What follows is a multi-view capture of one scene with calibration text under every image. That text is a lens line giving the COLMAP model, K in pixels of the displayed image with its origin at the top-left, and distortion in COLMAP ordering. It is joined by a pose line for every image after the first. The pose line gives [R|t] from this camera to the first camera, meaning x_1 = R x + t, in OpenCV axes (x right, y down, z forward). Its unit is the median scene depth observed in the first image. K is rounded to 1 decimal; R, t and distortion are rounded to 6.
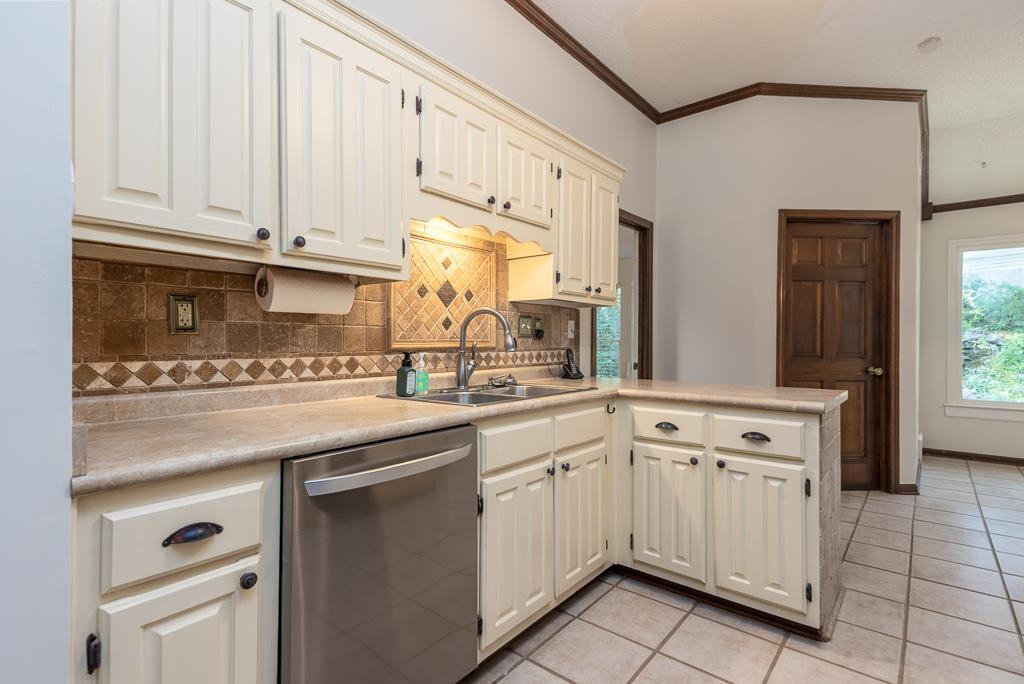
lens RADIAL K [[495.1, 0, 511.9], [0, 495.1, 343.5], [0, 0, 1]] dist [0.051215, -0.018353]
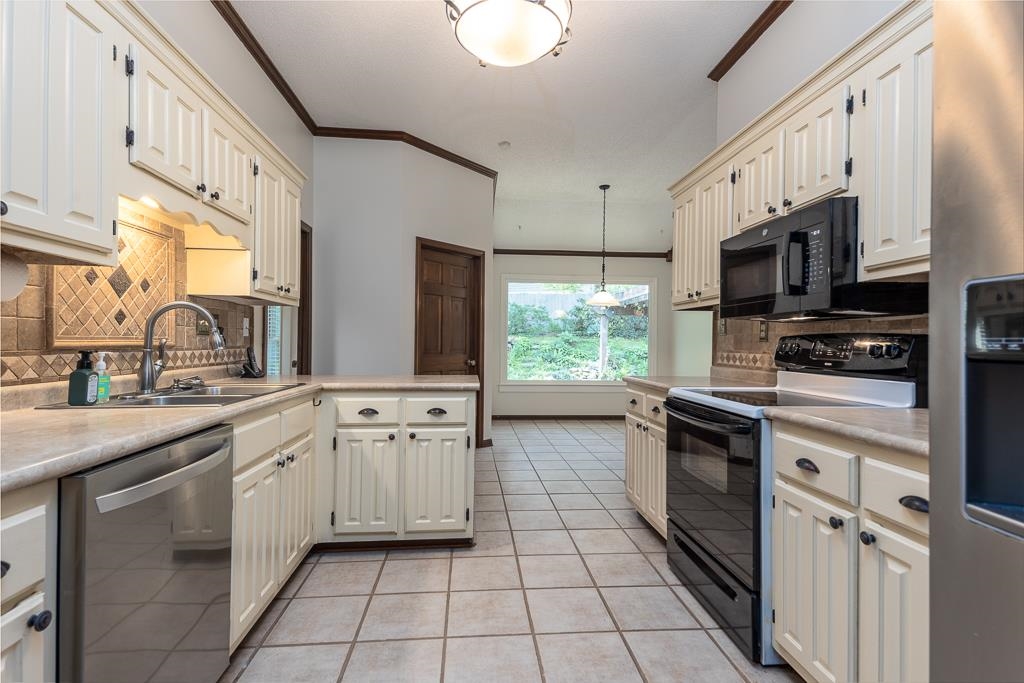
lens RADIAL K [[495.1, 0, 505.4], [0, 495.1, 344.0], [0, 0, 1]] dist [0.051215, -0.018353]
pose [[0.711609, 0.002218, 0.702572, -0.286733], [-0.004457, 0.999989, 0.001358, 0.001329], [-0.702561, -0.004097, 0.711611, -0.073071]]
